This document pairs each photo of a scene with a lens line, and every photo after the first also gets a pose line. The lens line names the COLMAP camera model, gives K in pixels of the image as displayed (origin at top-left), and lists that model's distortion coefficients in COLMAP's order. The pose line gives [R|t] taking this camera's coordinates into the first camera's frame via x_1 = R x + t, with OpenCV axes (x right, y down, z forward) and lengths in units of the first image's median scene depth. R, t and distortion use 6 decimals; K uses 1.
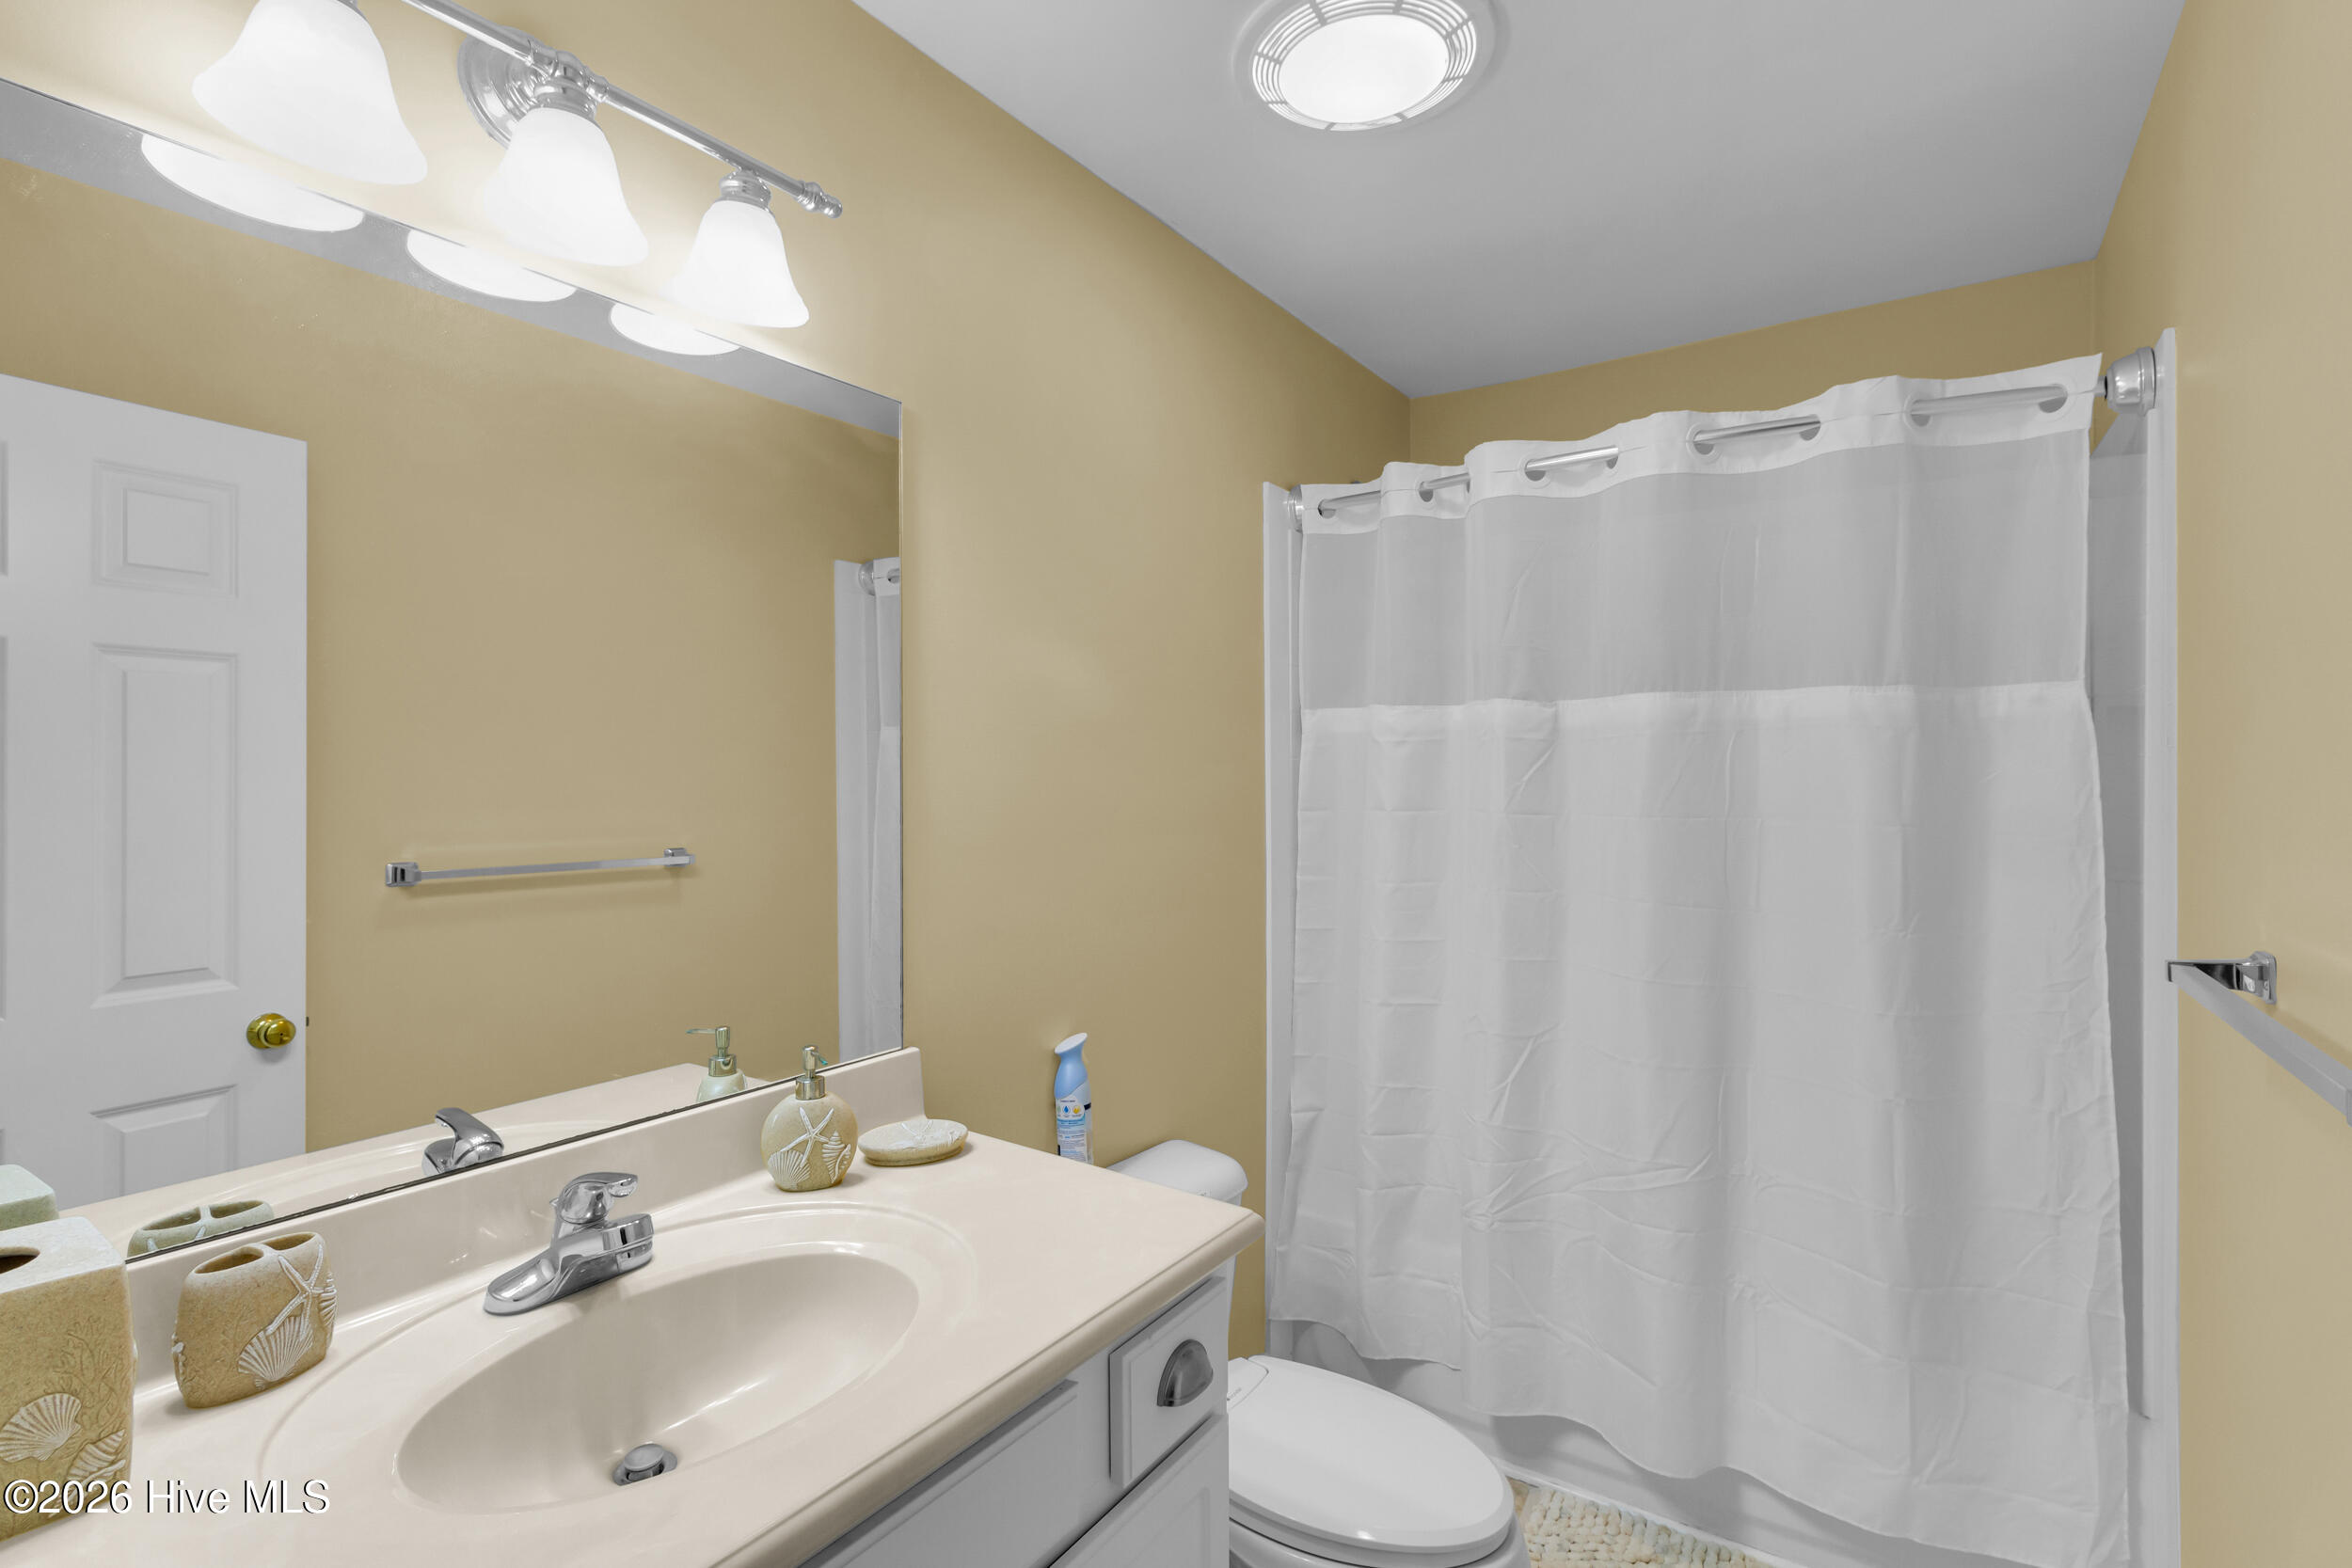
lens RADIAL K [[1096.6, 0, 1171.3], [0, 1096.6, 769.7], [0, 0, 1]] dist [0.001007, 0.000805]
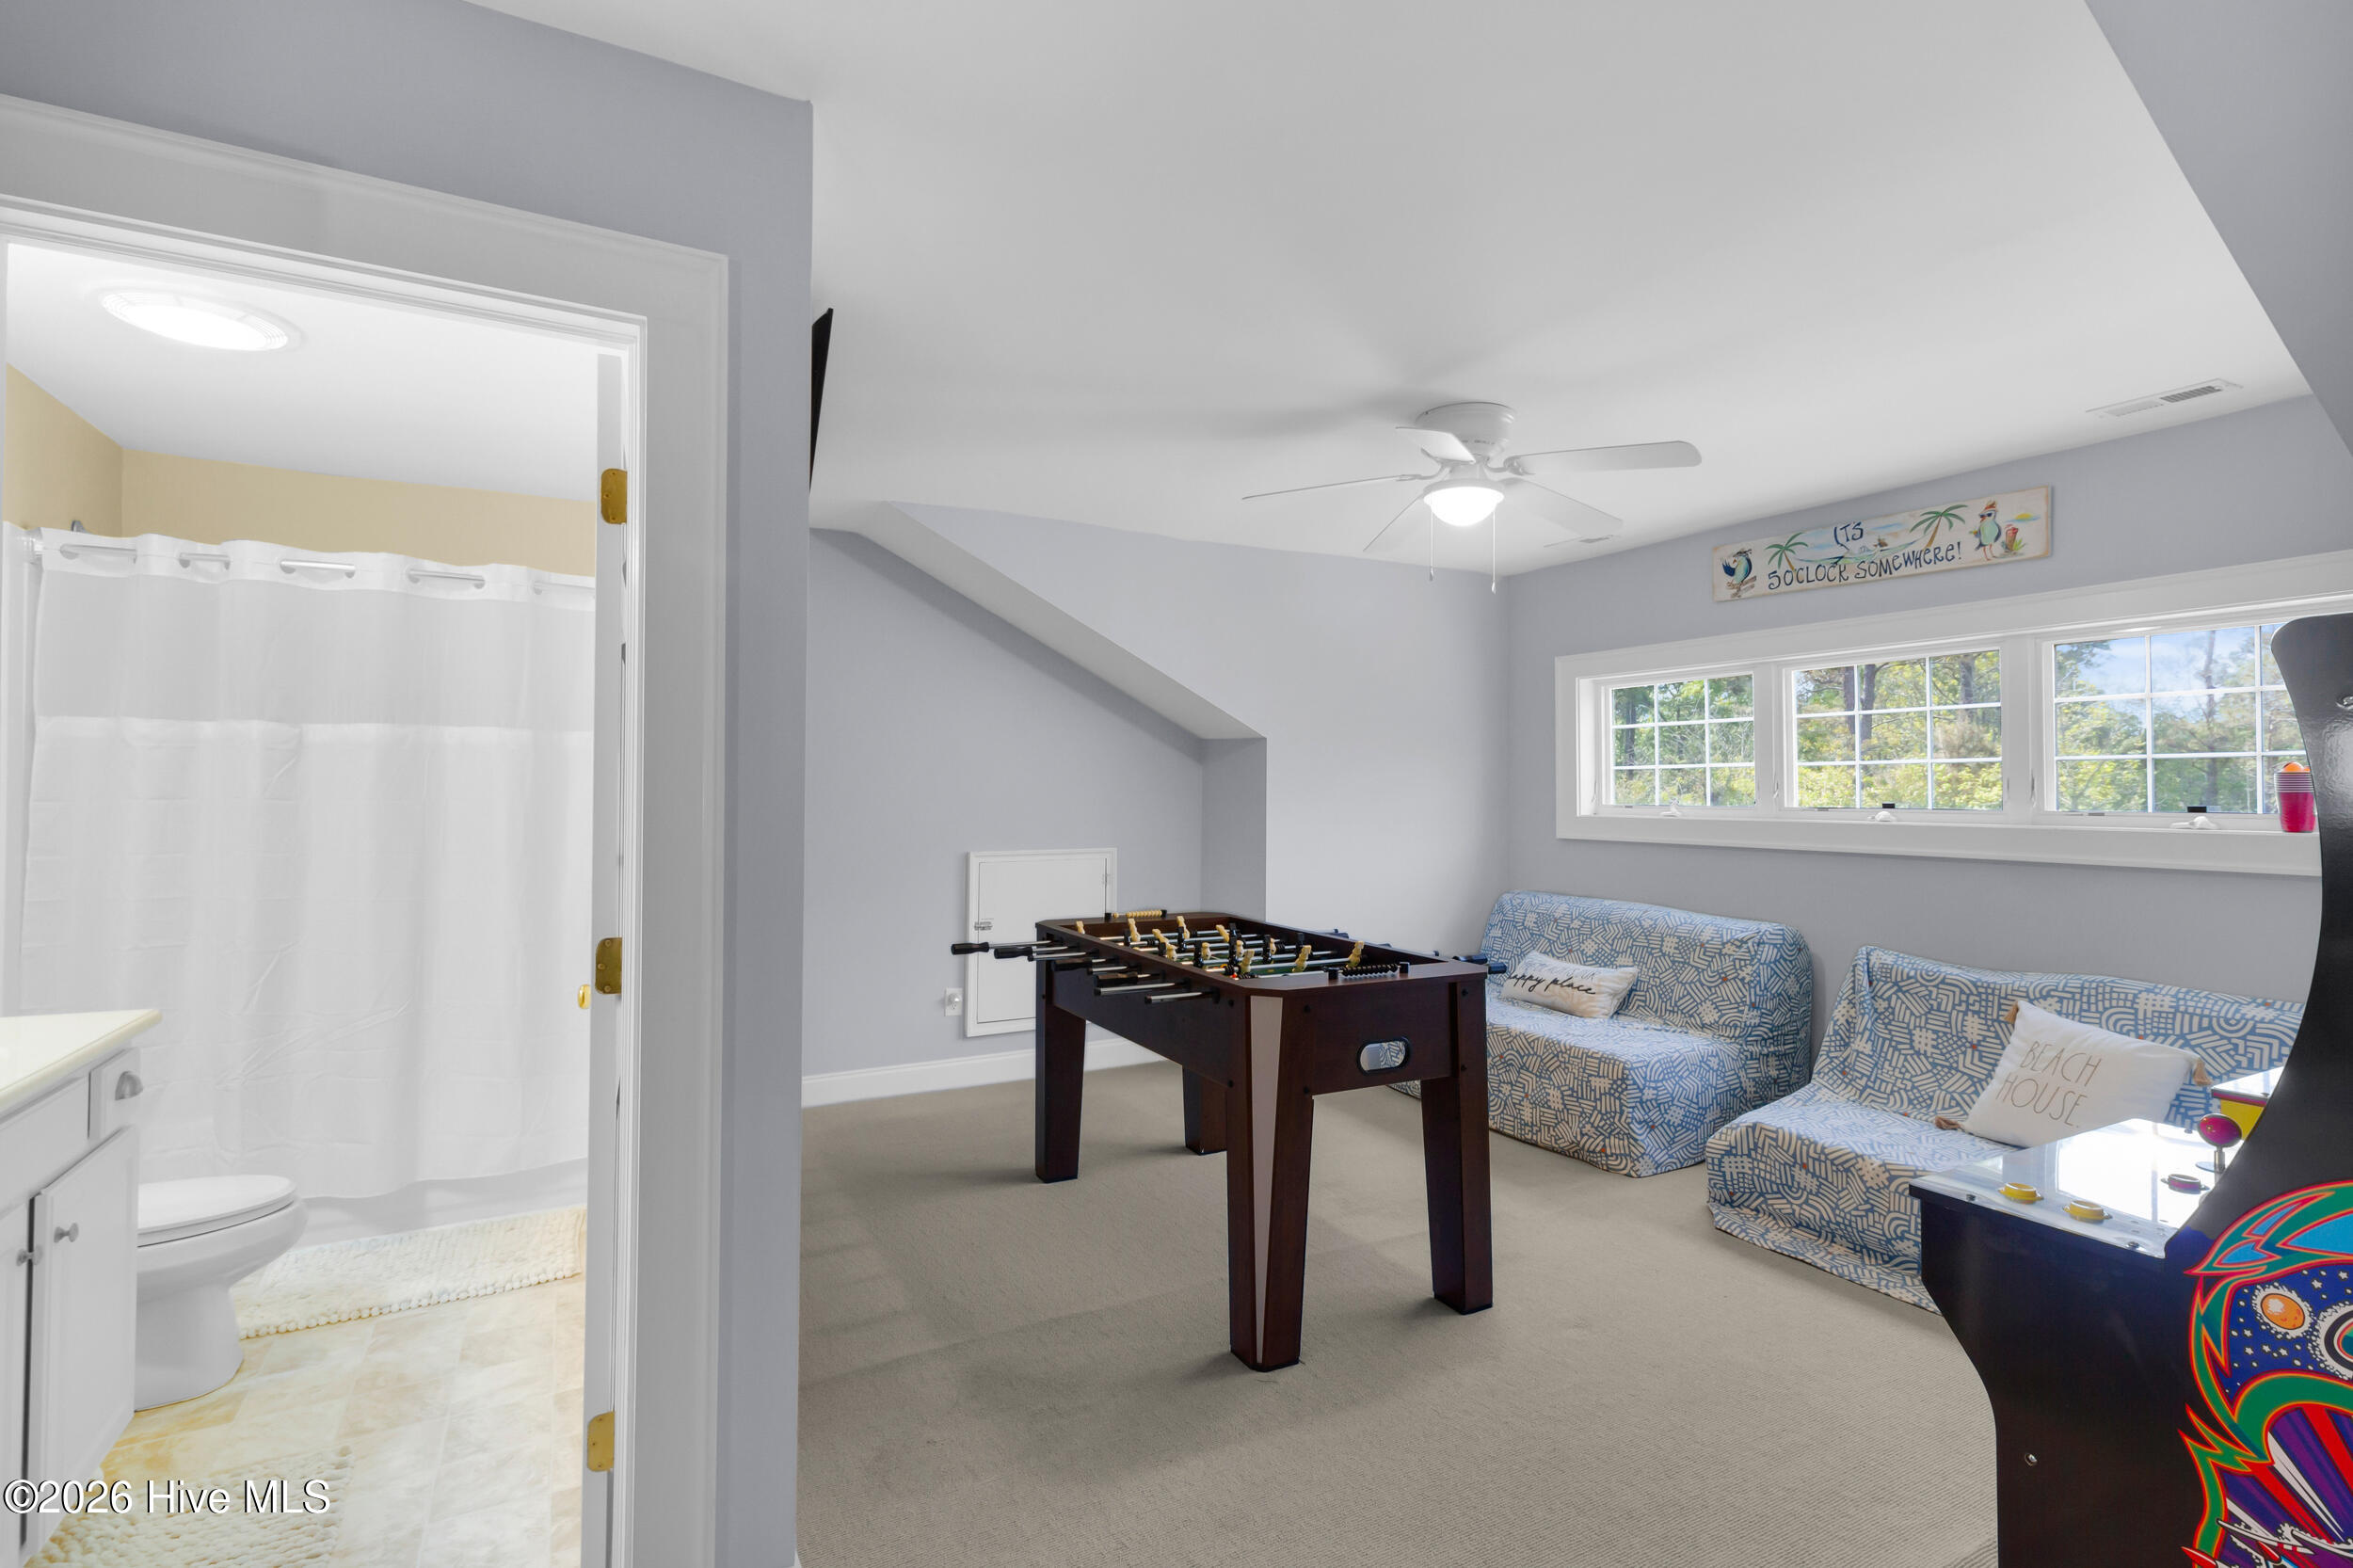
lens RADIAL K [[1097.1, 0, 1171.8], [0, 1097.1, 769.7], [0, 0, 1]] dist [0.001007, 0.000805]
pose [[0.452127, 0.022131, 0.891679, -0.442460], [-0.005545, 0.999743, -0.022002, 0.025694], [-0.891936, 0.005003, 0.452134, -0.726835]]
